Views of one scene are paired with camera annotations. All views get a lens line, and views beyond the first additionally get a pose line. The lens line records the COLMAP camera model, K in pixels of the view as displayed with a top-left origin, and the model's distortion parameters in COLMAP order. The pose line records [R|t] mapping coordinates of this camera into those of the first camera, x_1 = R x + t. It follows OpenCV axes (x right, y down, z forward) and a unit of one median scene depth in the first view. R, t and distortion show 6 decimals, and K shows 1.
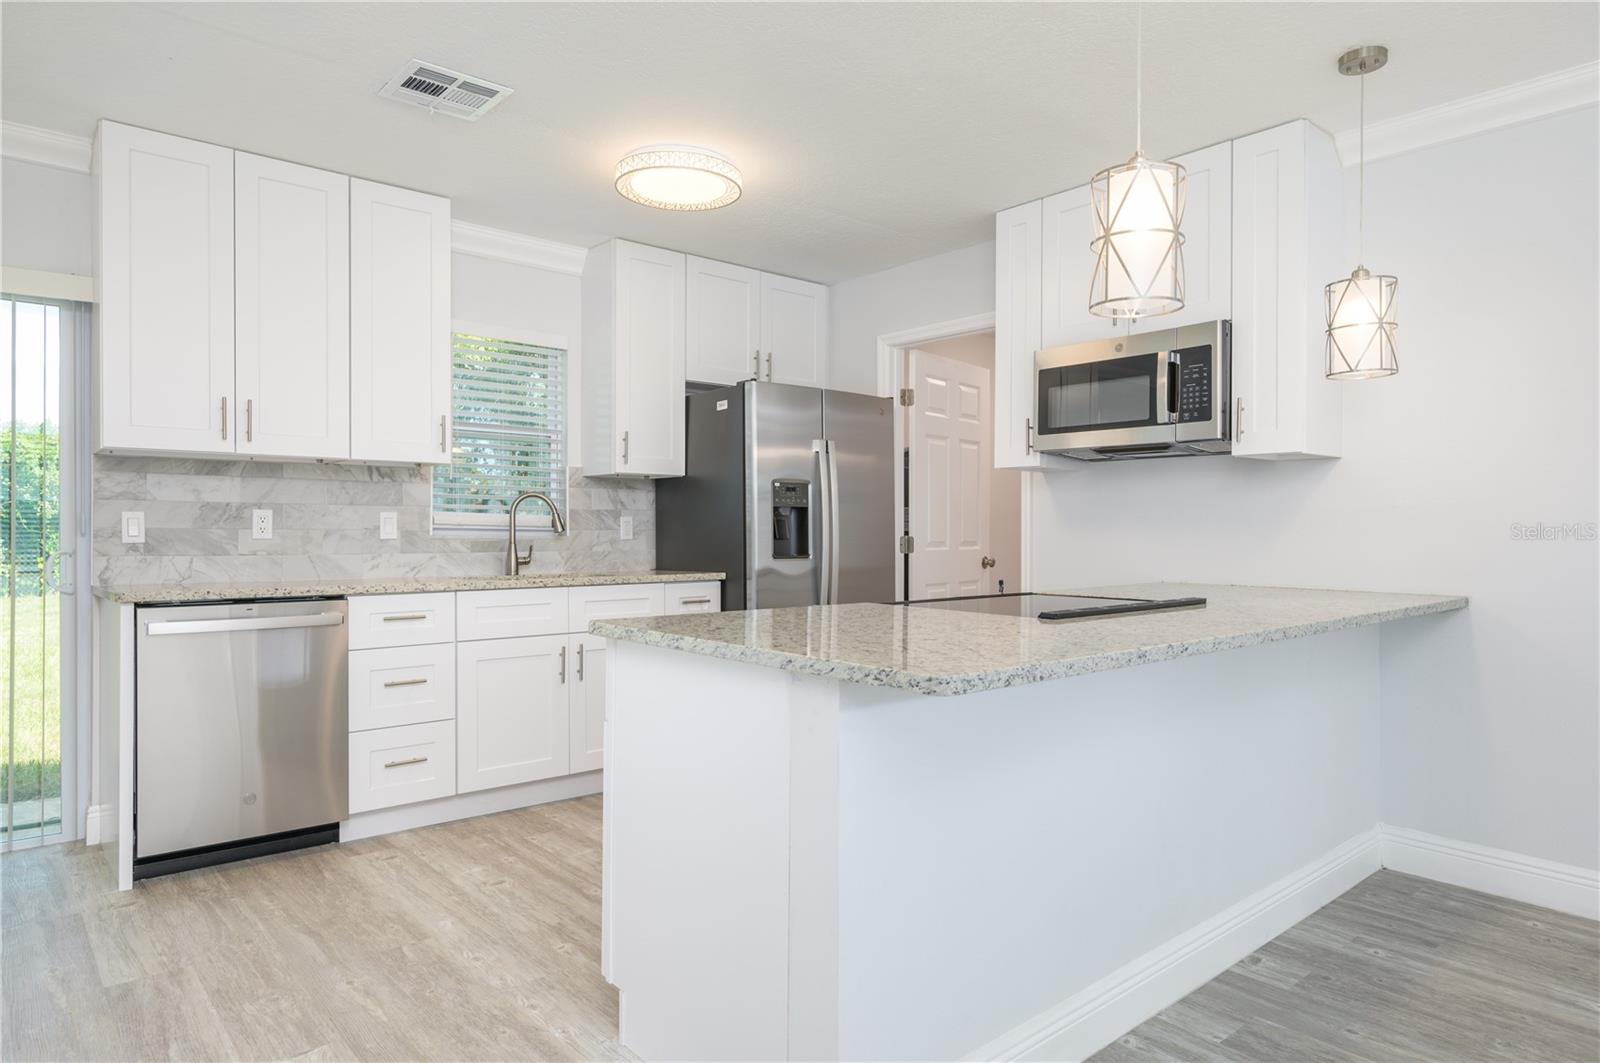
lens RADIAL K [[964.1, 0, 804.8], [0, 964.1, 535.0], [0, 0, 1]] dist [0.000959, -0.000182]
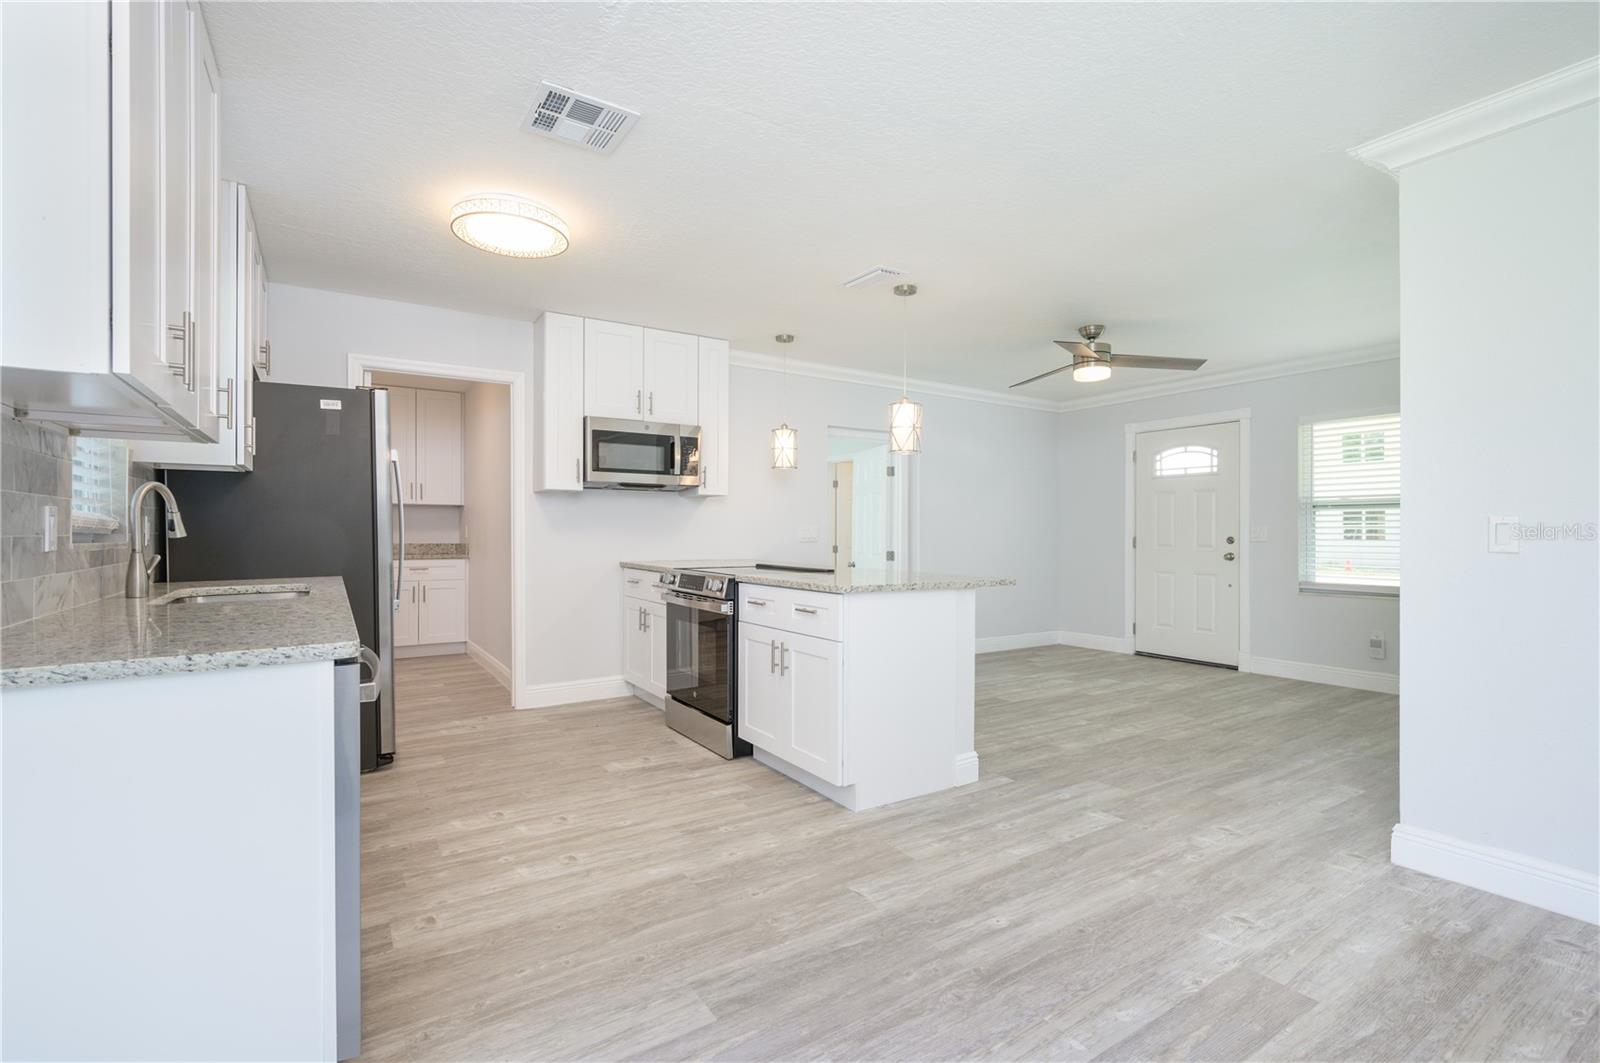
lens RADIAL K [[723.2, 0, 800.0], [0, 723.2, 531.5], [0, 0, 1]] dist [-0.000253, 0.000192]
pose [[0.141946, -0.003768, 0.989867, -0.974757], [0.003056, 0.999990, 0.003368, -0.009777], [-0.989870, 0.002547, 0.141956, 0.561538]]
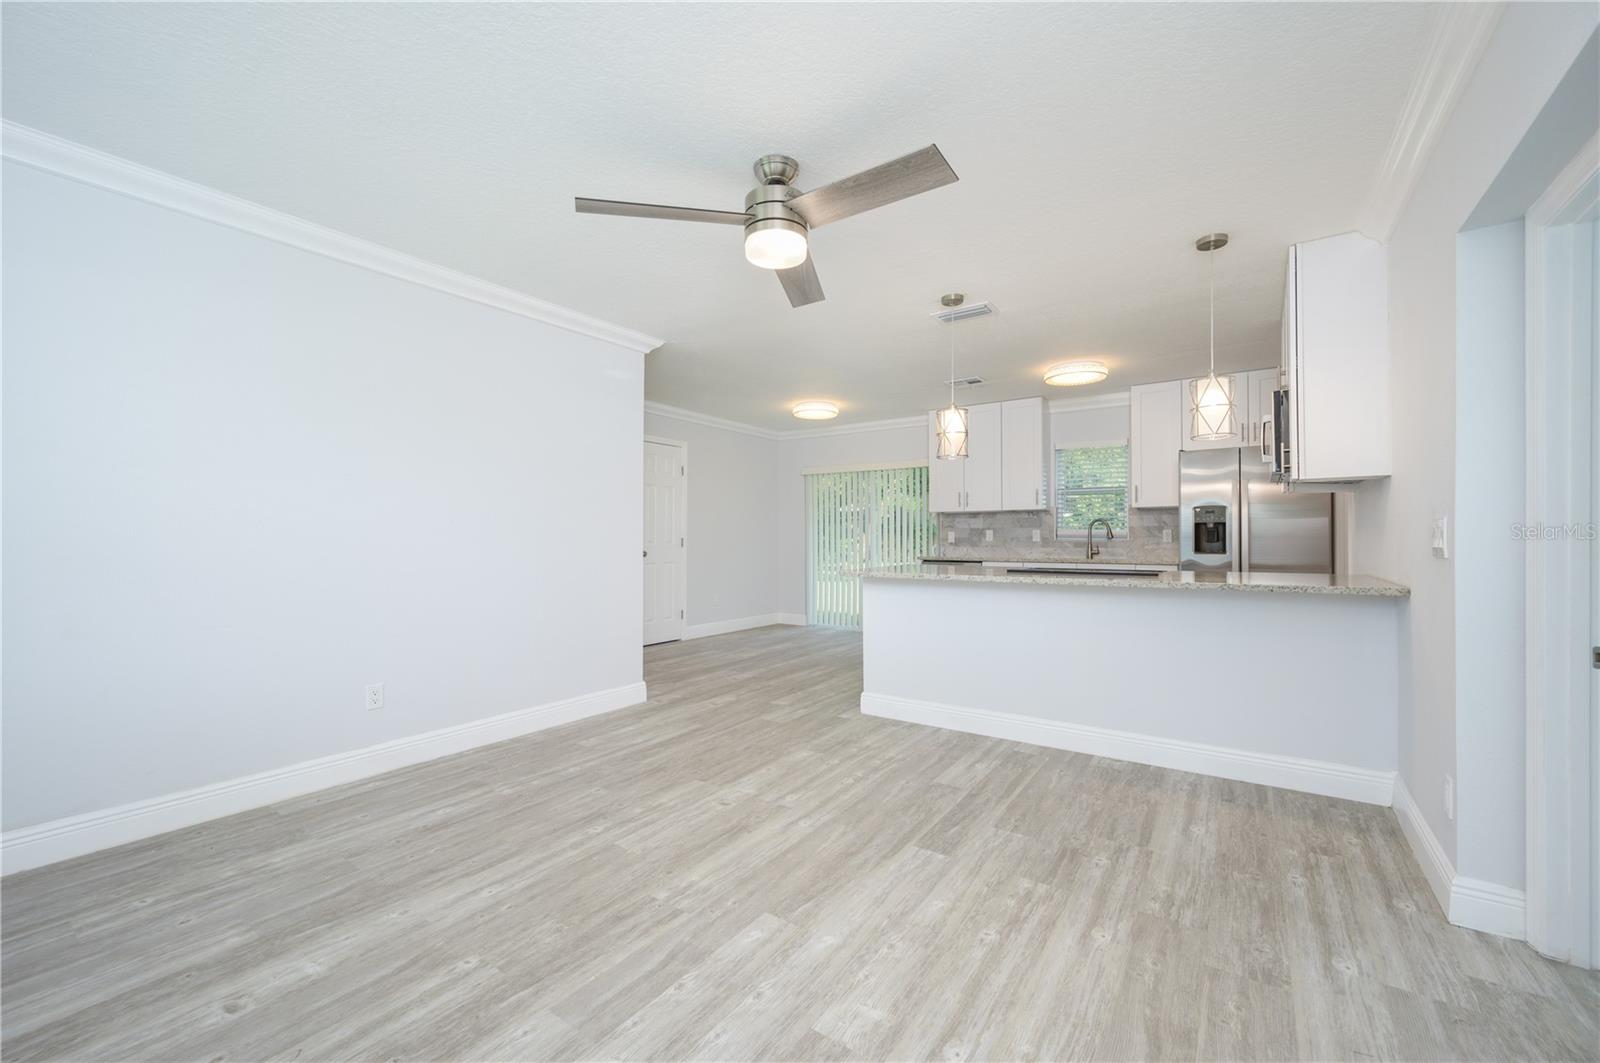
lens RADIAL K [[642.3, 0, 801.9], [0, 642.3, 530.9], [0, 0, 1]] dist [0.001939, -0.000053]
pose [[0.242794, -0.014604, -0.969968, 1.158554], [-0.004006, 0.999863, -0.016057, 0.007316], [0.970070, 0.007785, 0.242702, 0.063159]]
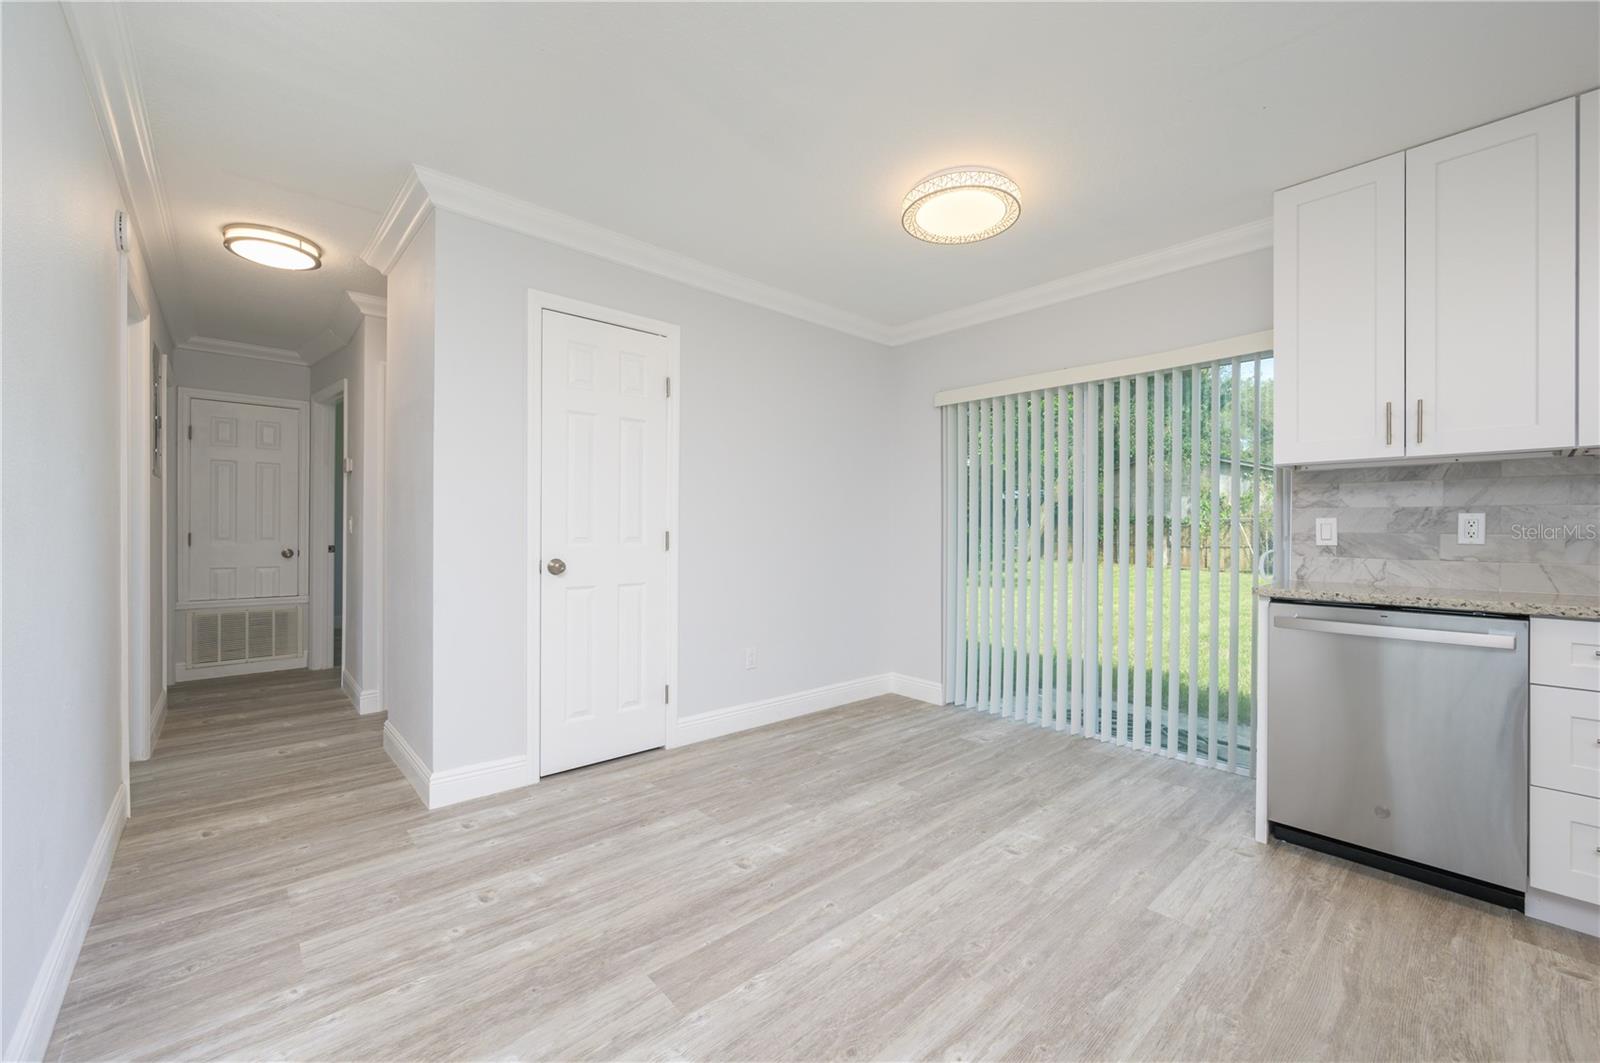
lens RADIAL K [[639.5, 0, 808.9], [0, 639.5, 530.8], [0, 0, 1]] dist [-0.000053, -0.000061]
pose [[0.020292, -0.001373, -0.999793, 0.051502], [-0.009331, 0.999955, -0.001563, -0.002248], [0.999751, 0.009361, 0.020278, 0.378896]]
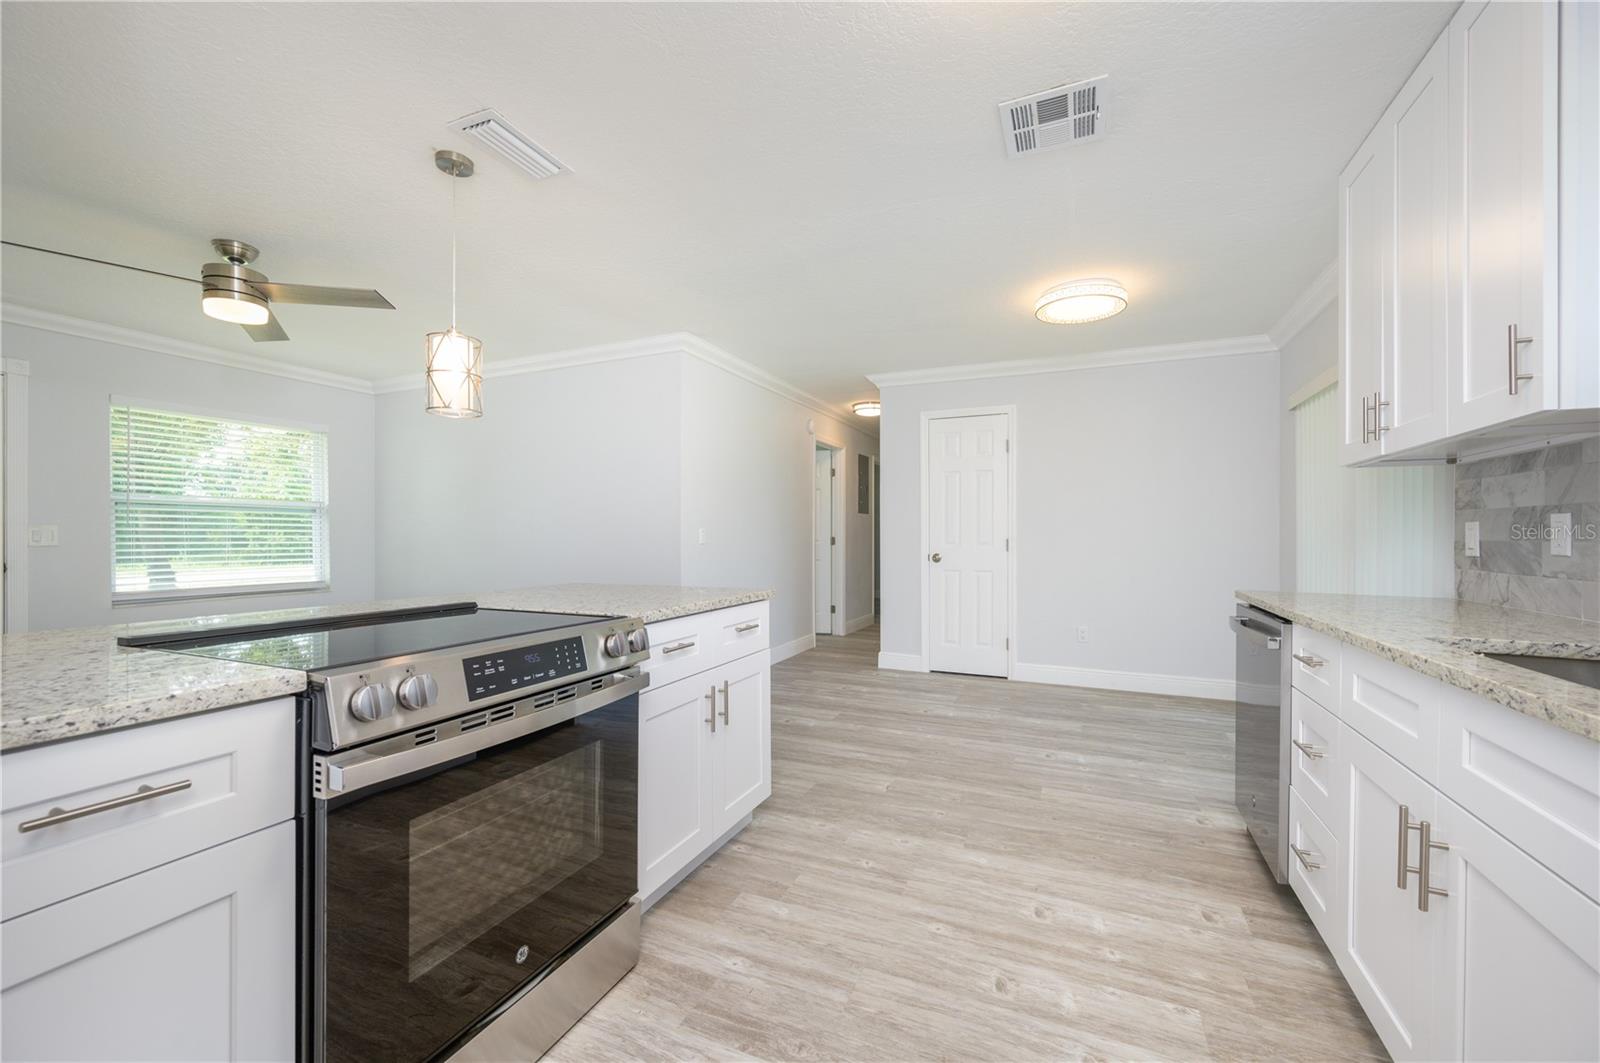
lens RADIAL K [[634.7, 0, 801.6], [0, 634.7, 535.9], [0, 0, 1]] dist [0.000381, -0.000059]
pose [[-0.908304, -0.006541, -0.418259, 0.139719], [-0.008548, 0.999959, 0.002924, -0.007519], [0.418223, 0.006231, -0.908323, 1.311099]]
